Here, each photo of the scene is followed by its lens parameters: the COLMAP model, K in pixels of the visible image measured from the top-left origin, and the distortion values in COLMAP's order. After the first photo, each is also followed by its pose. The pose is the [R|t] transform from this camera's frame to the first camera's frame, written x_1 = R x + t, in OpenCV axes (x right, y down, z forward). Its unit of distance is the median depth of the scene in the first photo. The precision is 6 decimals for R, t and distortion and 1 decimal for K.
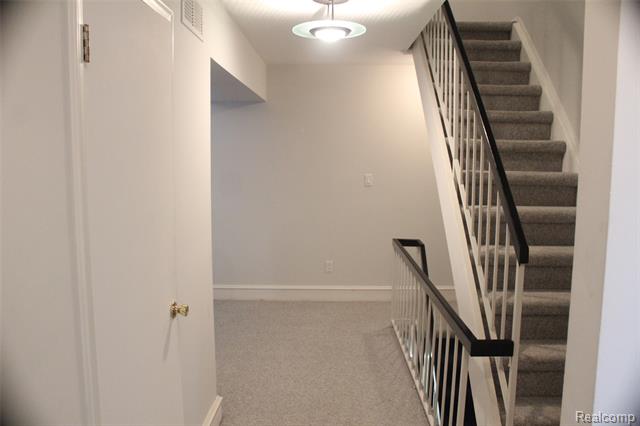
lens RADIAL K [[550.3, 0, 327.7], [0, 550.3, 214.7], [0, 0, 1]] dist [-0.094379, 0.006121]
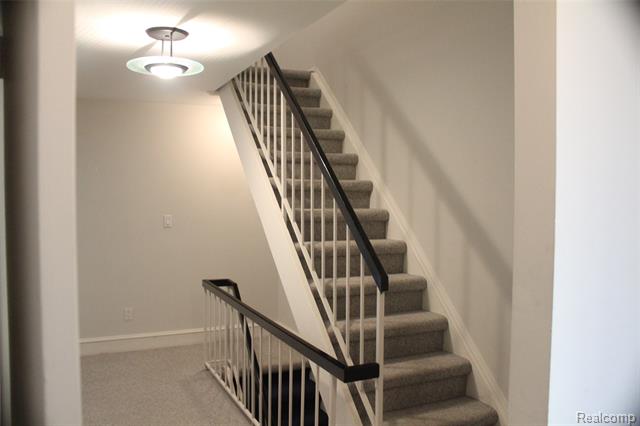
lens RADIAL K [[550.3, 0, 327.7], [0, 550.3, 214.7], [0, 0, 1]] dist [-0.094379, 0.006121]
pose [[0.908760, -0.017345, 0.416958, -0.115918], [0.048051, 0.996840, -0.063260, 0.000387], [-0.414543, 0.077523, 0.906722, 0.014807]]
